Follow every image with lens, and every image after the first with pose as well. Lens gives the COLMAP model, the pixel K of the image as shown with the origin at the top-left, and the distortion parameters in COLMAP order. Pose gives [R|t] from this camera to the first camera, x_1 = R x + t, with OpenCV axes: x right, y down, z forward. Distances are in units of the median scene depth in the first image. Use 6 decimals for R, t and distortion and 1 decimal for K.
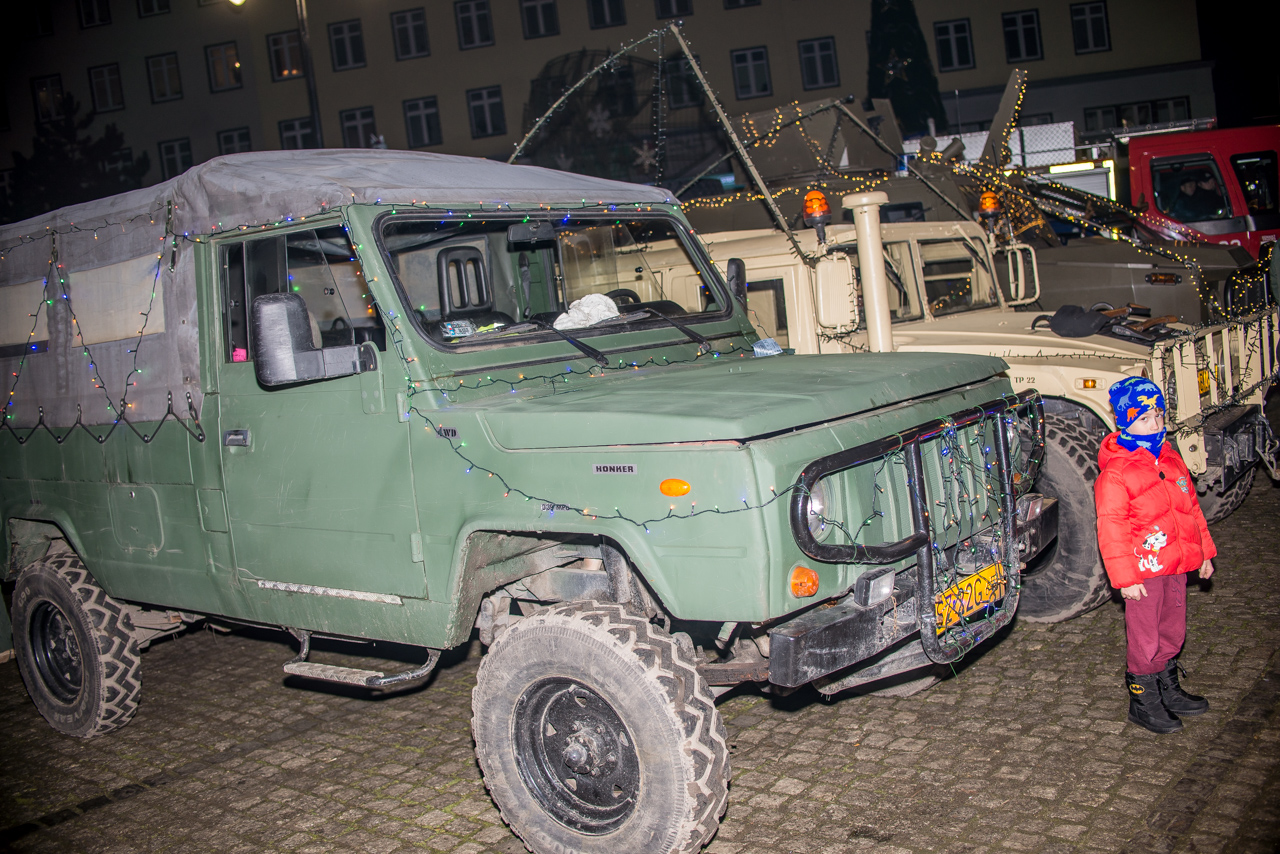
lens RADIAL K [[1287.8, 0, 640.0], [0, 1287.8, 427.0], [0, 0, 1]] dist [-0.071892, 0.003297]
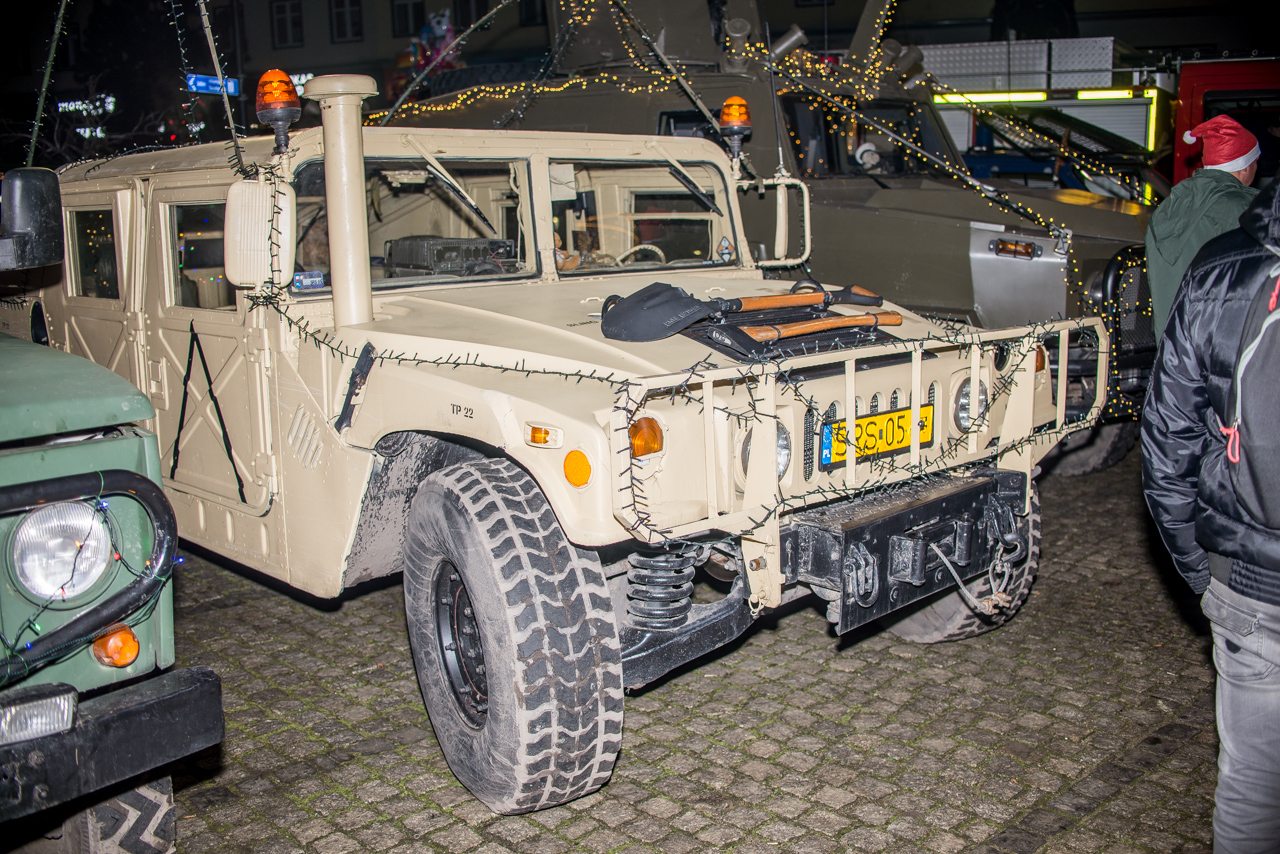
lens RADIAL K [[1261.2, 0, 640.0], [0, 1261.2, 427.0], [0, 0, 1]] dist [-0.118769, 0.013251]
pose [[0.984004, 0.112673, -0.137989, 0.318299], [-0.101054, 0.990935, 0.088520, -0.061084], [0.146712, -0.073160, 0.986470, 0.311241]]
